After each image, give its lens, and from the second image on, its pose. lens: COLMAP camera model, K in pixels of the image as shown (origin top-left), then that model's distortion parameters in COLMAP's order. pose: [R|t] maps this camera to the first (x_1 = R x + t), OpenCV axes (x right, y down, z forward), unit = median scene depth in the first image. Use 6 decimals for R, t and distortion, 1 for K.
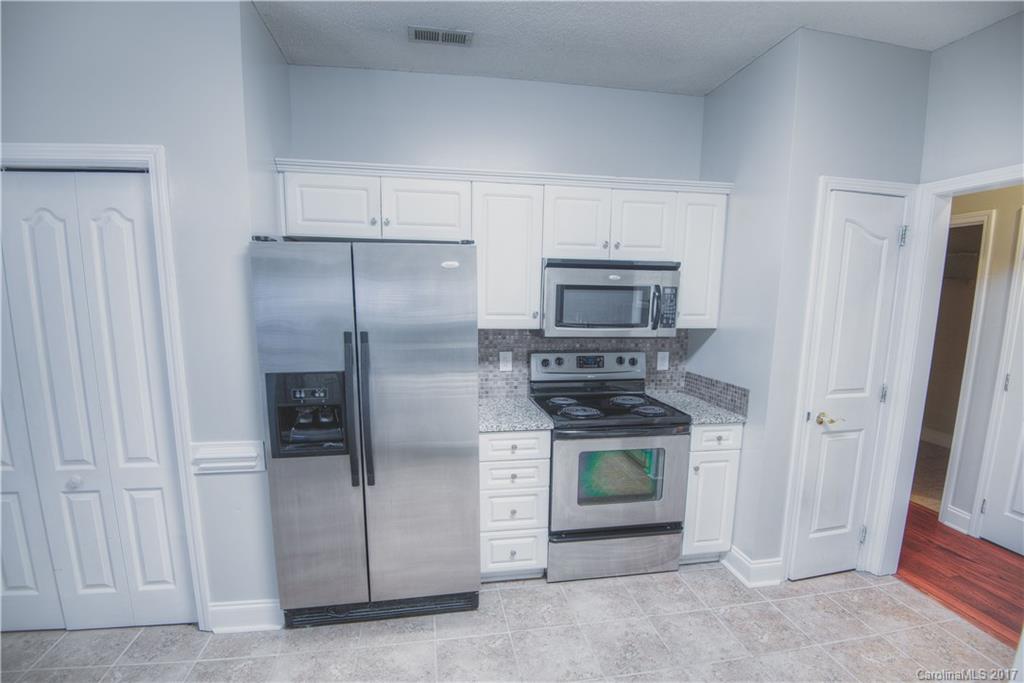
lens RADIAL K [[481.0, 0, 502.8], [0, 481.0, 371.9], [0, 0, 1]] dist [-0.002011, -0.030048]
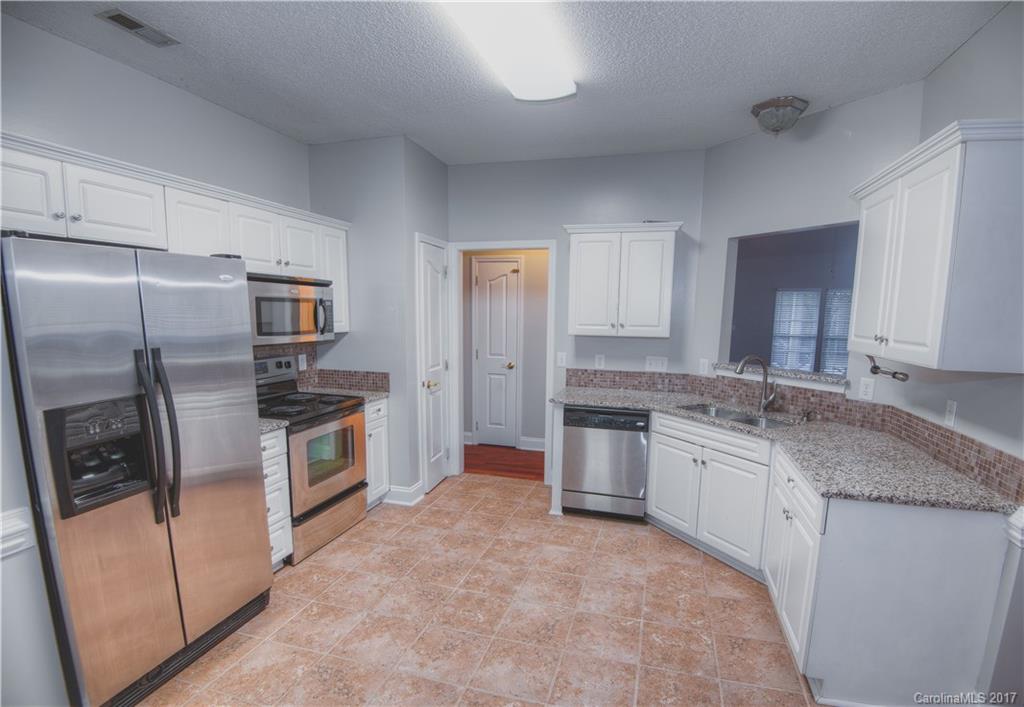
lens RADIAL K [[511.7, 0, 513.8], [0, 511.7, 383.3], [0, 0, 1]] dist [-0.051877, -0.000140]
pose [[0.433846, -0.128149, 0.891827, -0.691051], [0.130525, 0.988331, 0.078519, -0.002604], [-0.891482, 0.082341, 0.445510, -0.005899]]
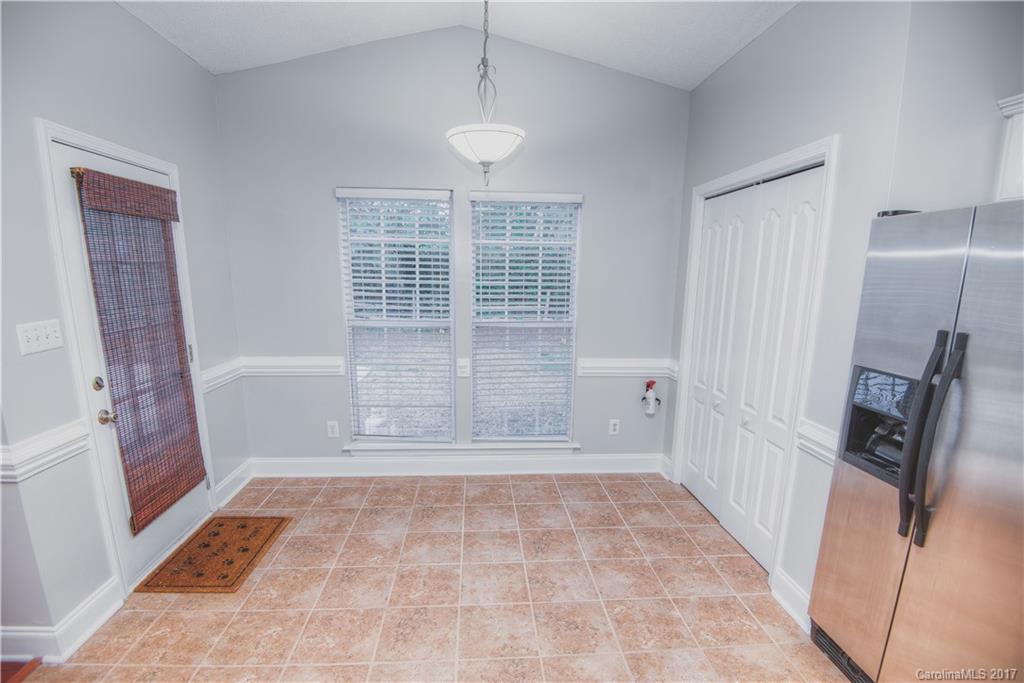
lens RADIAL K [[481.0, 0, 502.8], [0, 481.0, 371.9], [0, 0, 1]] dist [-0.002011, -0.030048]
pose [[-0.108599, 0.187128, -0.976314, 0.368044], [-0.175567, 0.963074, 0.204120, -0.041084], [0.978459, 0.193576, -0.071736, 0.338599]]
